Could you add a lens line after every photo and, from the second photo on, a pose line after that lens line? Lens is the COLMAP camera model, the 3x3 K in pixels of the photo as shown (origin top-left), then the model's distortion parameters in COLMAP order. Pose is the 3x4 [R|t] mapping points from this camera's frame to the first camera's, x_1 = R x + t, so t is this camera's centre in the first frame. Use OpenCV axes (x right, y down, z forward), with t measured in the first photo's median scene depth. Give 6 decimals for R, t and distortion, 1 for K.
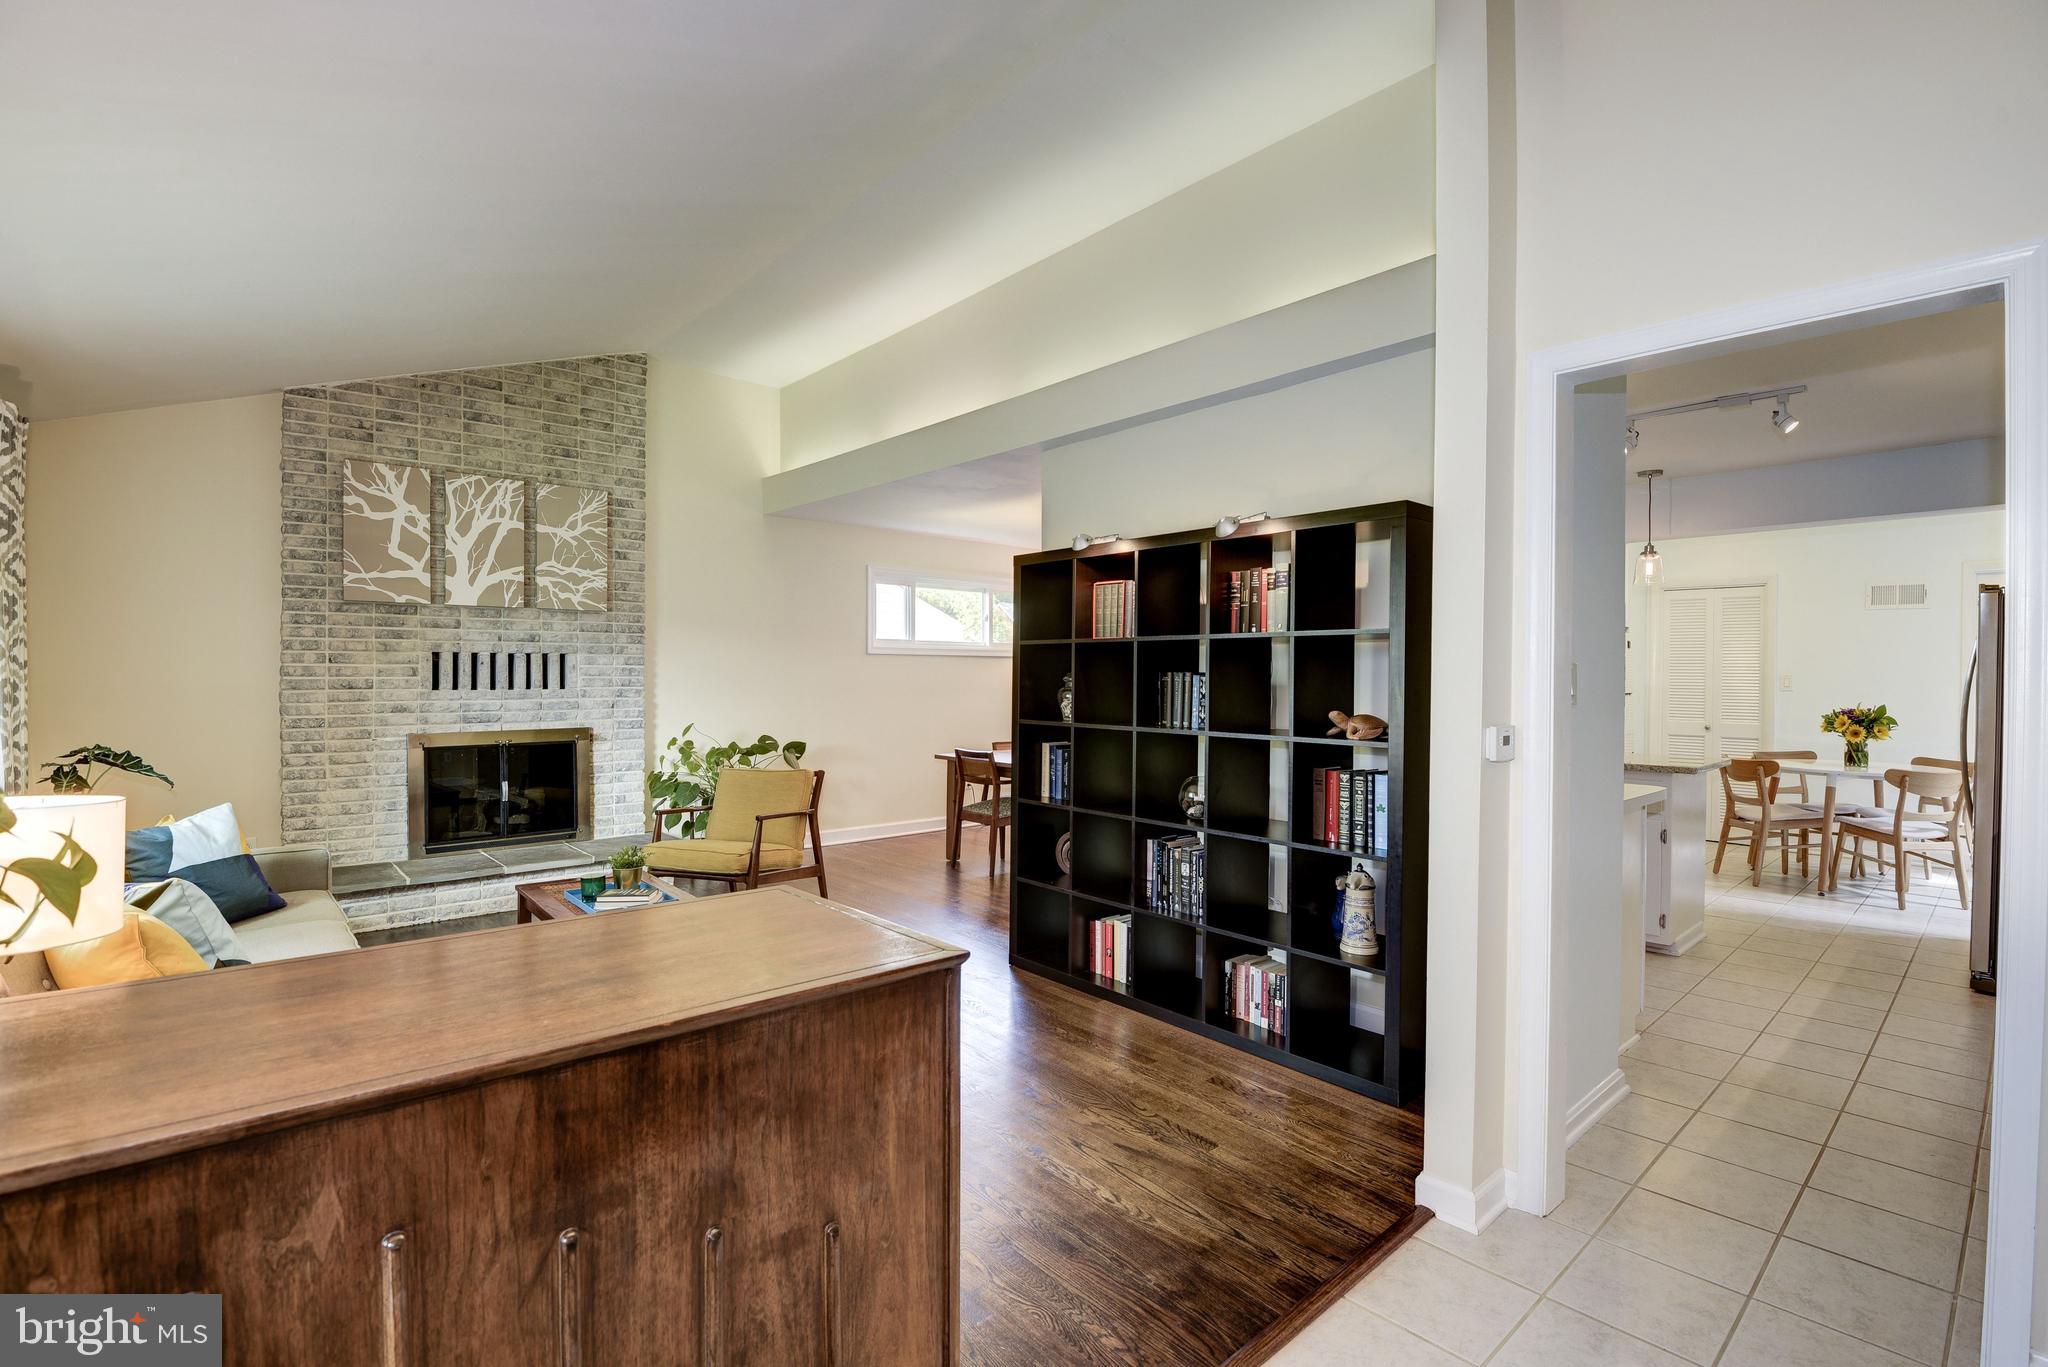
lens RADIAL K [[940.6, 0, 1015.6], [0, 940.6, 680.7], [0, 0, 1]] dist [-0.033116, -0.001883]
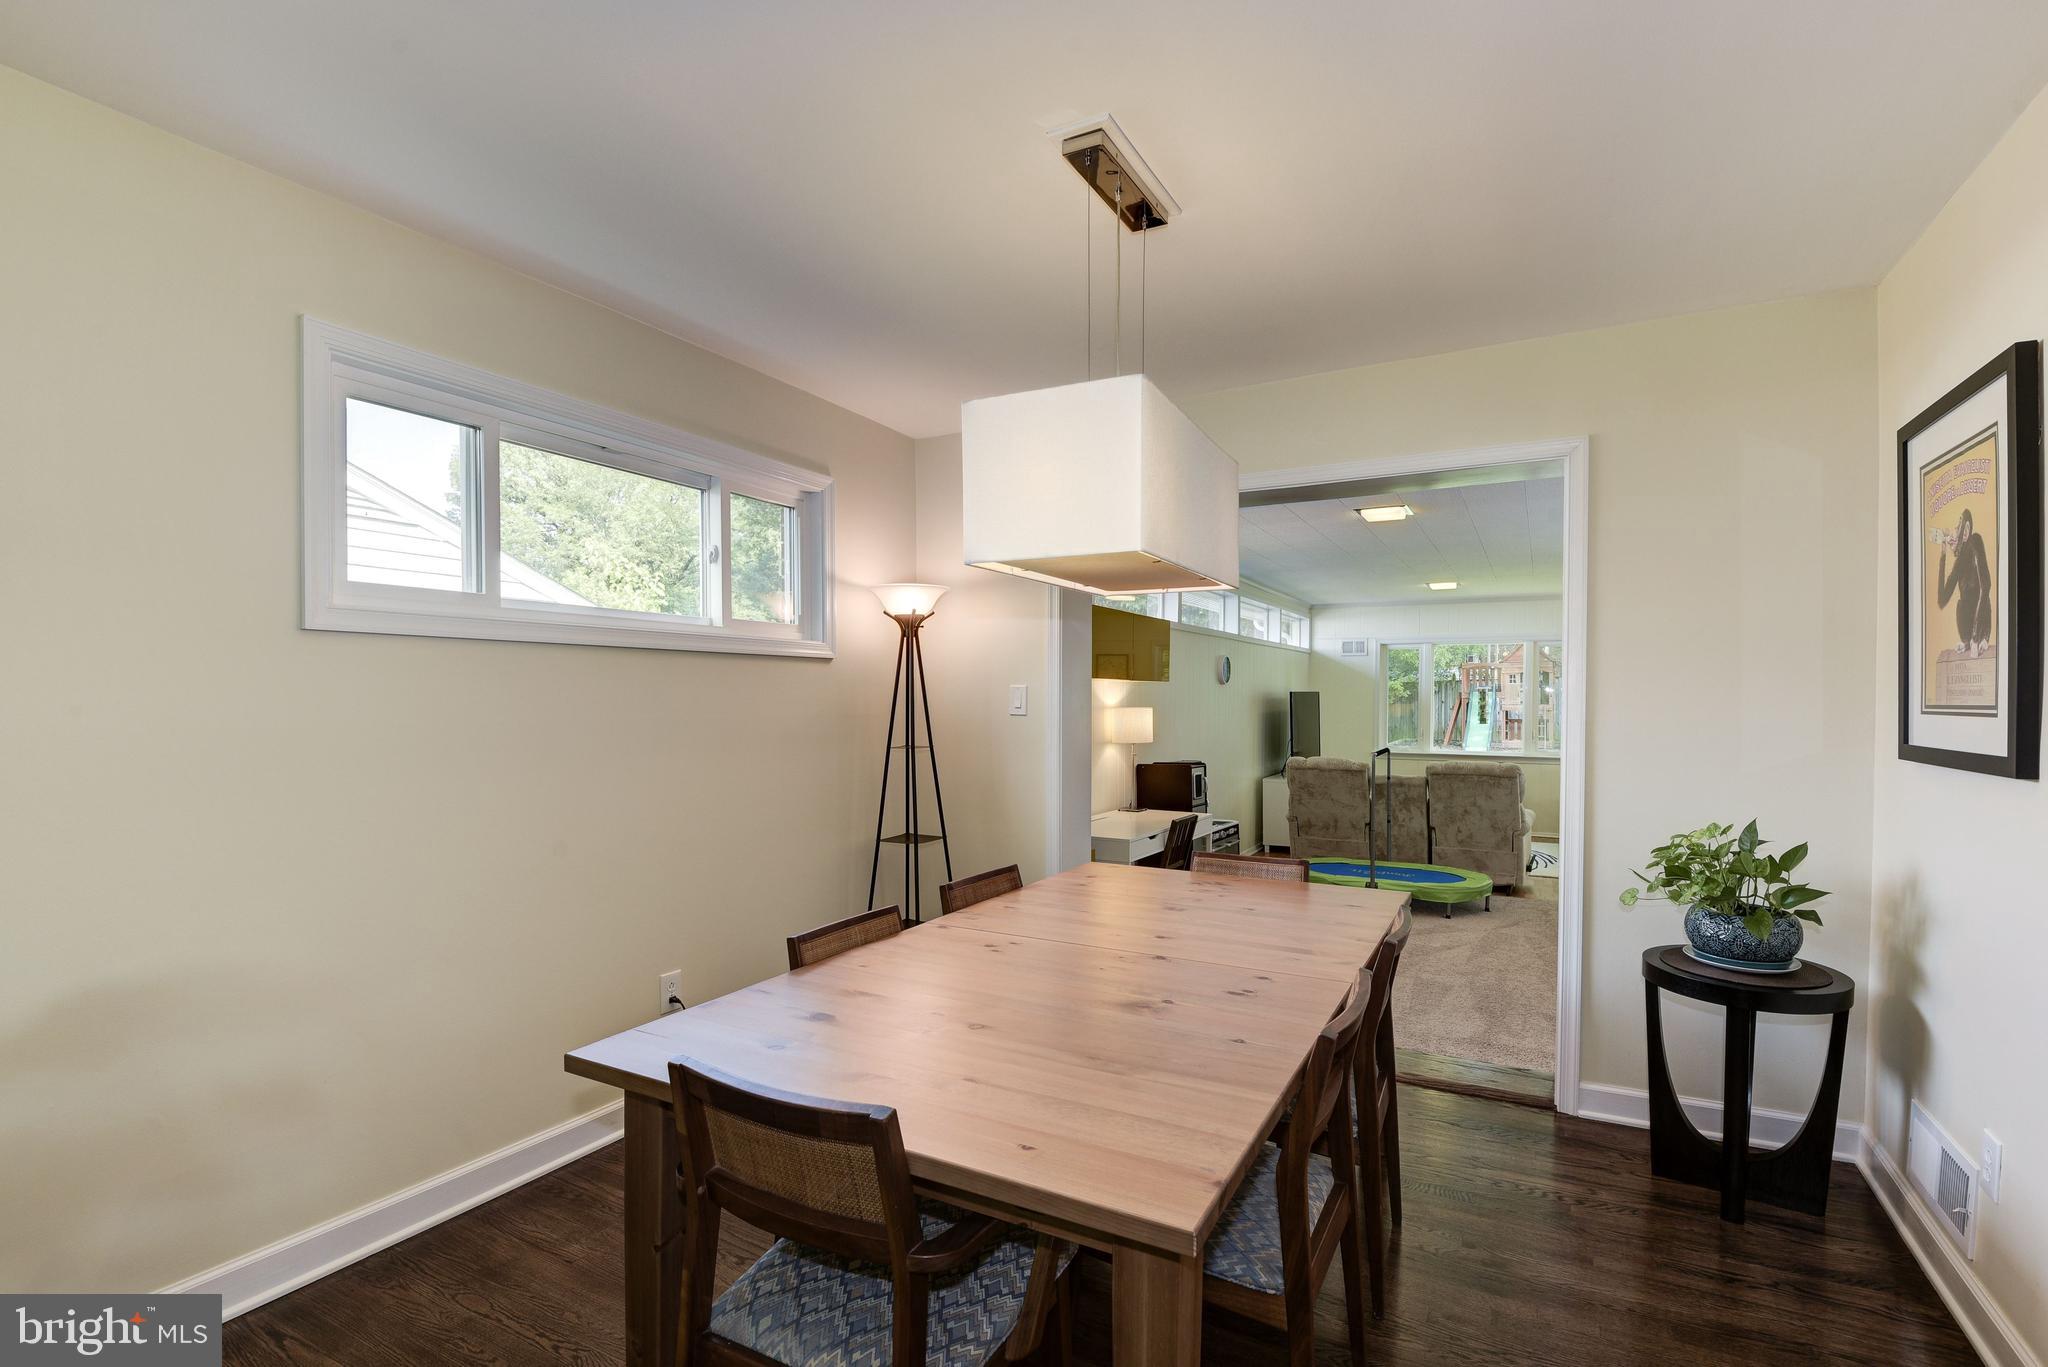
lens RADIAL K [[940.6, 0, 1007.3], [0, 940.6, 700.6], [0, 0, 1]] dist [-0.033116, -0.001883]
pose [[0.941982, -0.009525, 0.335527, -0.047781], [0.009220, 0.999954, 0.002502, -0.006732], [-0.335536, 0.000737, 0.942027, 0.611248]]
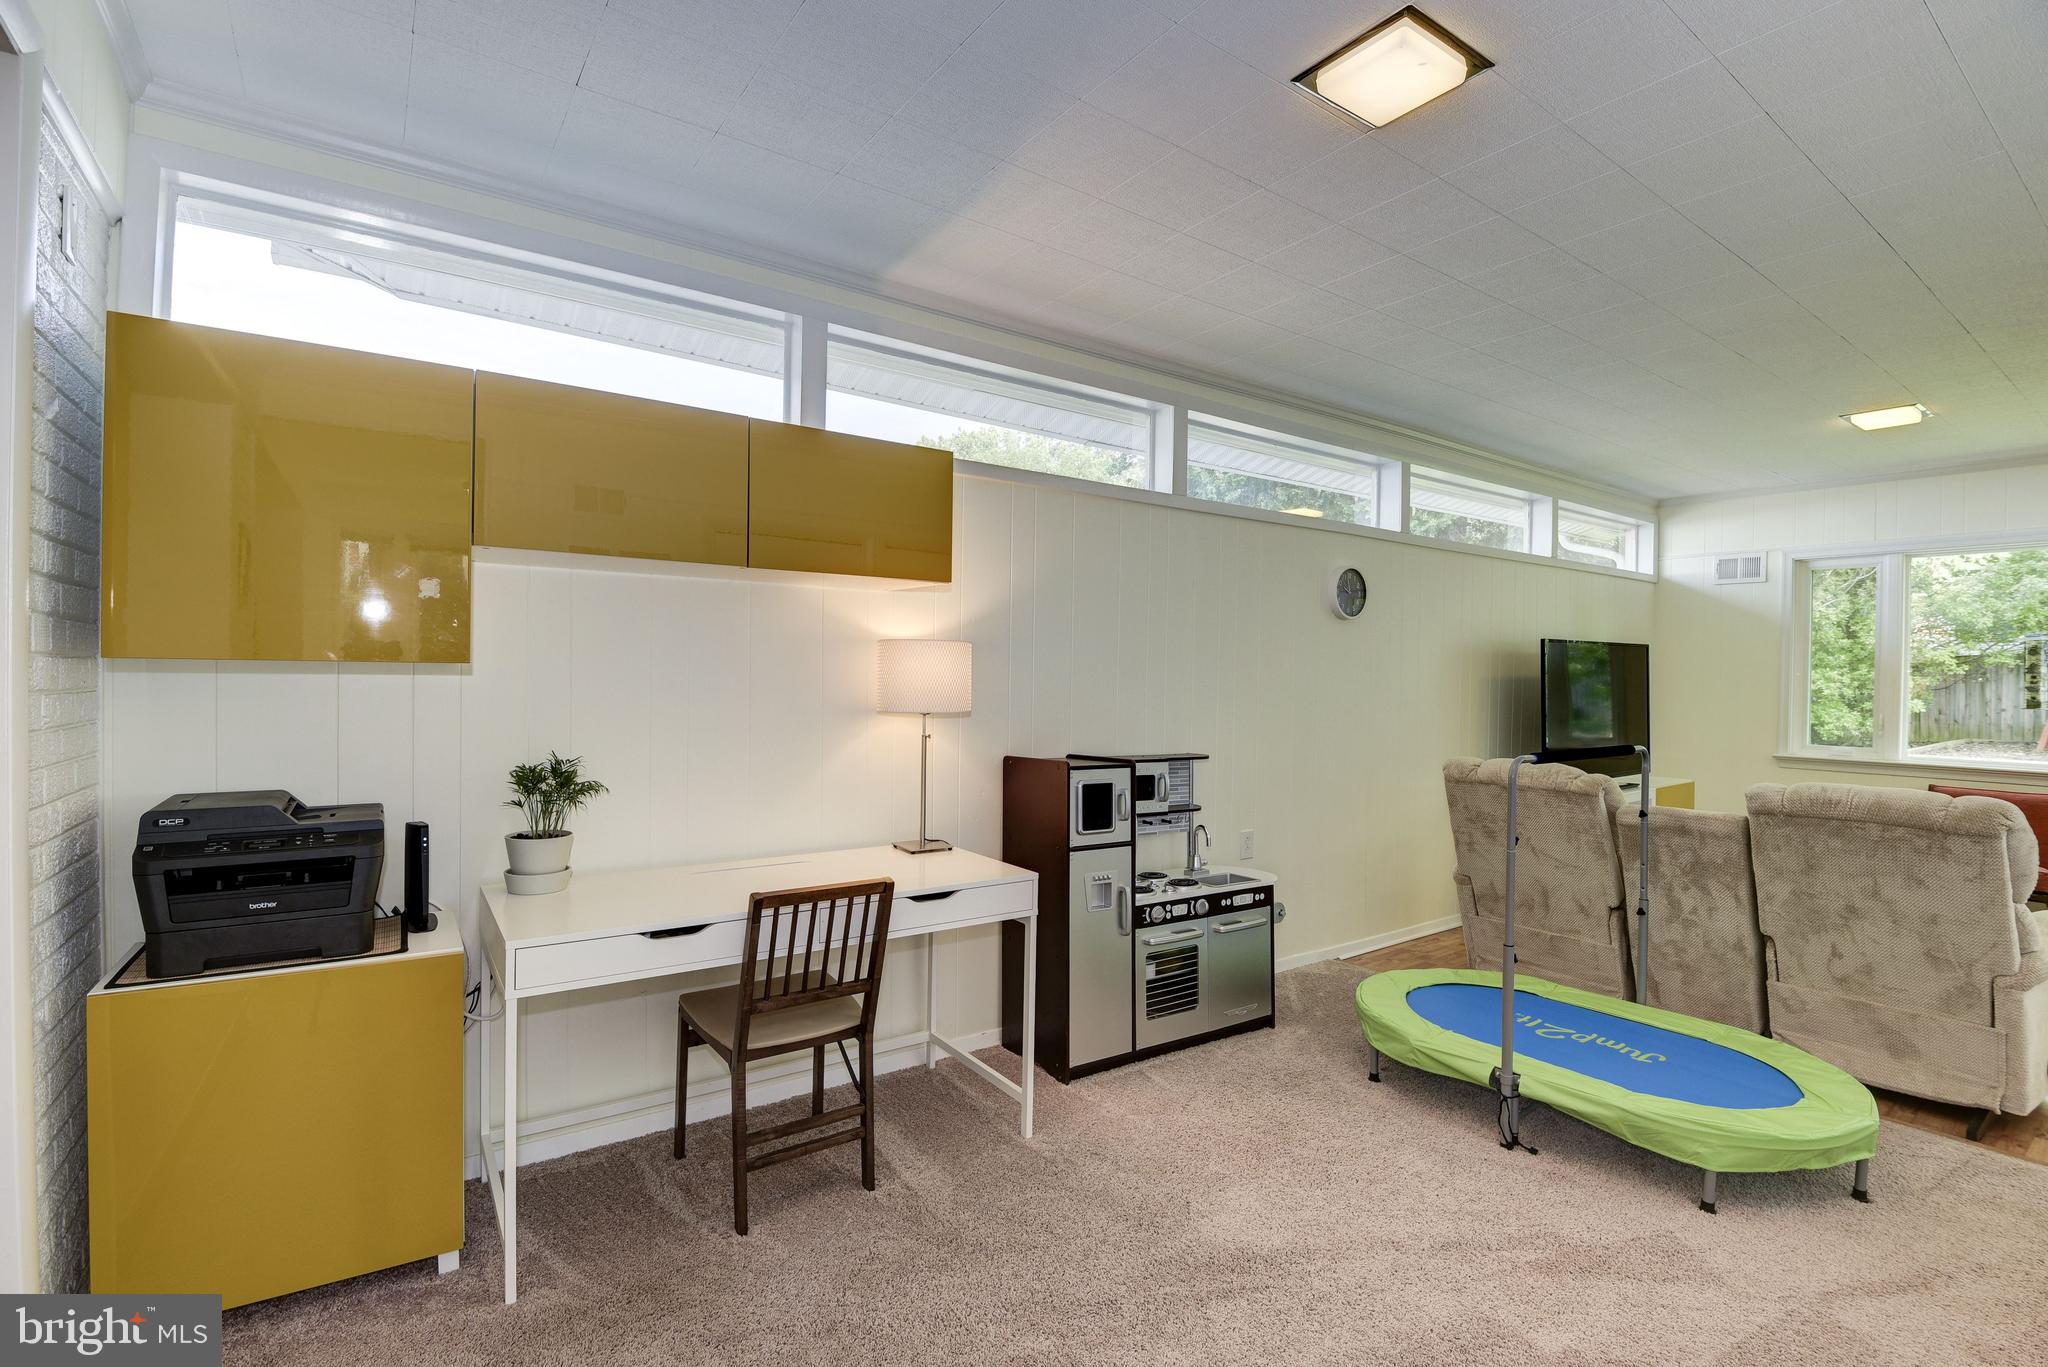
lens RADIAL K [[940.6, 0, 1029.5], [0, 940.6, 676.1], [0, 0, 1]] dist [-0.033116, -0.001883]
pose [[0.995923, 0.001971, -0.090188, 0.370563], [-0.002301, 0.999991, -0.003551, 0.016491], [0.090181, 0.003744, 0.995918, 0.917608]]
